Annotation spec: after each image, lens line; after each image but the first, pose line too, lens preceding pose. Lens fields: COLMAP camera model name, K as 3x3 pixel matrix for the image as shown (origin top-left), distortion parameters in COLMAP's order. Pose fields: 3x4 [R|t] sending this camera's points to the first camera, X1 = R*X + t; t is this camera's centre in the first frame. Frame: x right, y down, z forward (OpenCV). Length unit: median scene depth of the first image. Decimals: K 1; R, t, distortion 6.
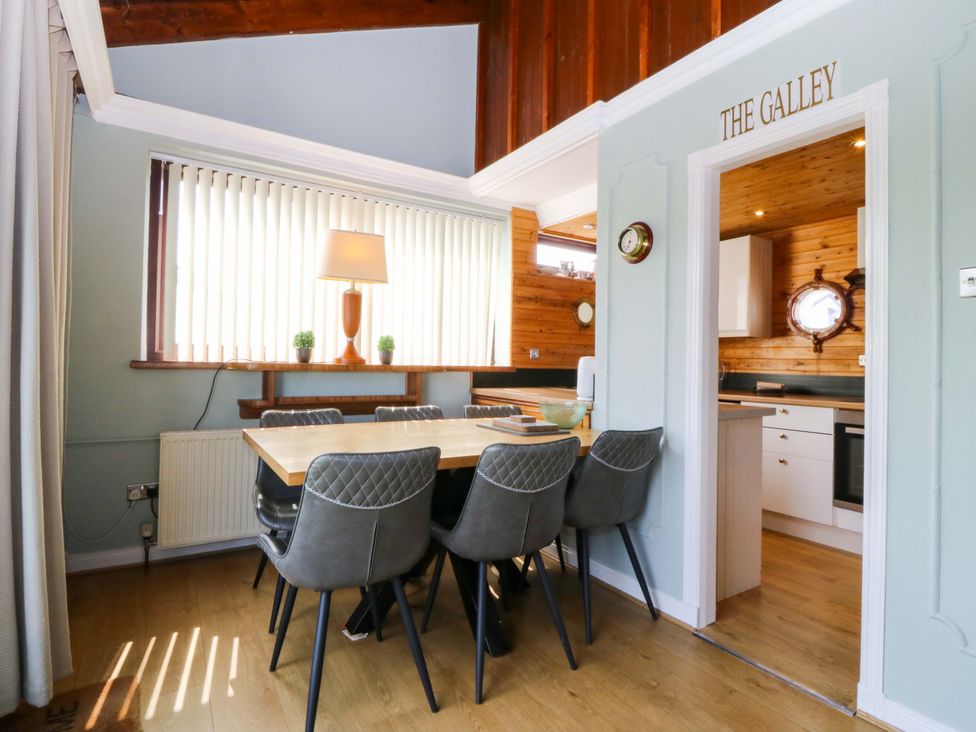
lens RADIAL K [[509.7, 0, 488.6], [0, 509.7, 352.6], [0, 0, 1]] dist [0.000863, -0.012826]
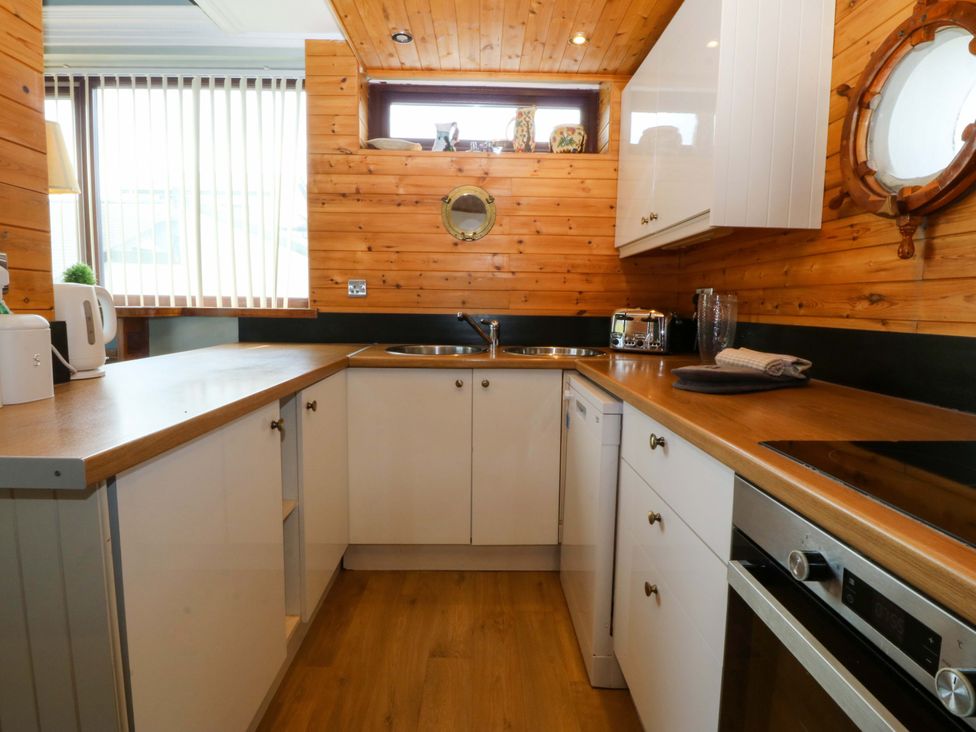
lens RADIAL K [[509.7, 0, 488.6], [0, 509.7, 352.6], [0, 0, 1]] dist [0.000863, -0.012826]
pose [[0.855531, 0.040185, -0.516190, 0.553834], [0.011014, 0.995345, 0.095741, 0.022623], [0.517635, -0.087595, 0.851106, 0.572935]]
